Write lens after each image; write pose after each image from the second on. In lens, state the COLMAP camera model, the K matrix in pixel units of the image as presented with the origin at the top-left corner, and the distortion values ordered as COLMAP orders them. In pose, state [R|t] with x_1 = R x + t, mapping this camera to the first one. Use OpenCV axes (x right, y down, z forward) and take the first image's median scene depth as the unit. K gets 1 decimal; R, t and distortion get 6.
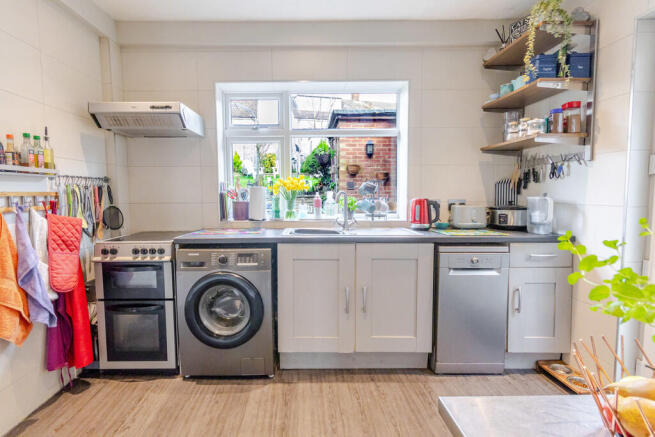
lens RADIAL K [[306.7, 0, 300.3], [0, 306.7, 210.2], [0, 0, 1]] dist [0.000767, 0.000043]
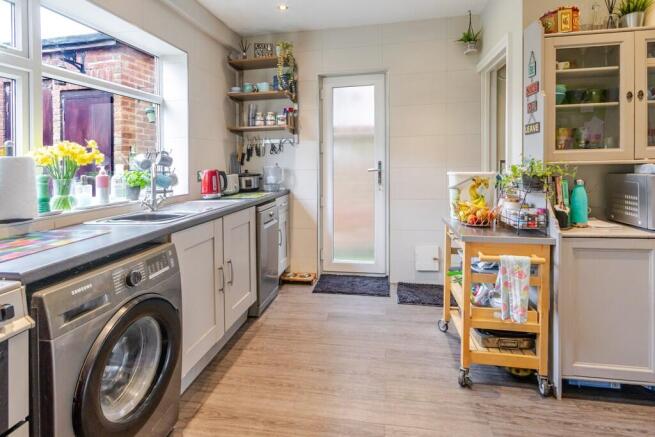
lens RADIAL K [[332.0, 0, 325.3], [0, 332.0, 165.1], [0, 0, 1]] dist [0.002695, 0.001276]
pose [[0.187060, -0.012815, 0.982265, -0.783624], [0.081932, 0.996635, -0.002601, -0.023606], [-0.978926, 0.080965, 0.187481, 0.479336]]
